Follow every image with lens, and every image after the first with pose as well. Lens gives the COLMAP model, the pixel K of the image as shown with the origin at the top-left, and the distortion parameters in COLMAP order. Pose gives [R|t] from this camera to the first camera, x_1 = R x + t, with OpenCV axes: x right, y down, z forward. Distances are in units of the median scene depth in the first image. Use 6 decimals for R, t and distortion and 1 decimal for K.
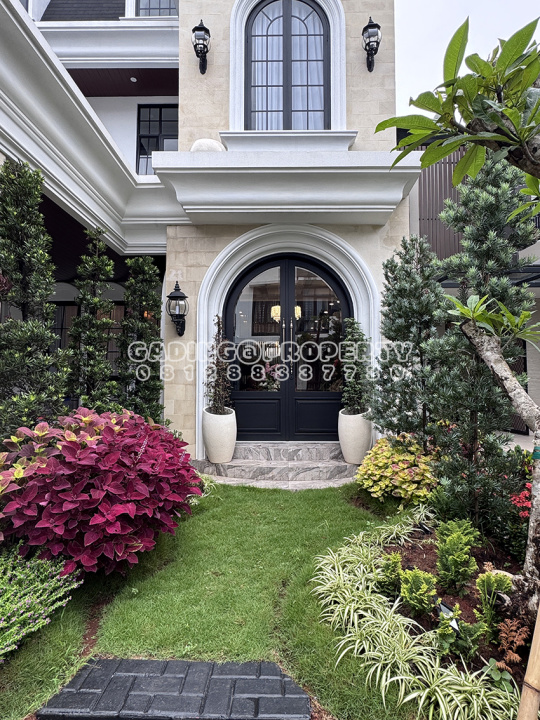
lens RADIAL K [[416.5, 0, 269.8], [0, 416.5, 359.6], [0, 0, 1]] dist [0.000443, -0.000222]
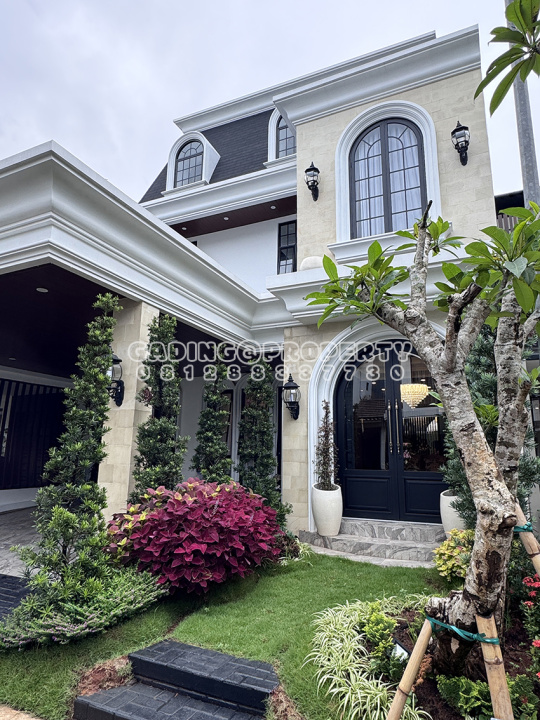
lens RADIAL K [[443.4, 0, 269.8], [0, 443.4, 361.1], [0, 0, 1]] dist [-0.002799, 0.000482]
pose [[0.913366, -0.073518, -0.400447, 0.239004], [0.007049, 0.986270, -0.164992, -0.014484], [0.407079, 0.147875, 0.901343, -0.179091]]
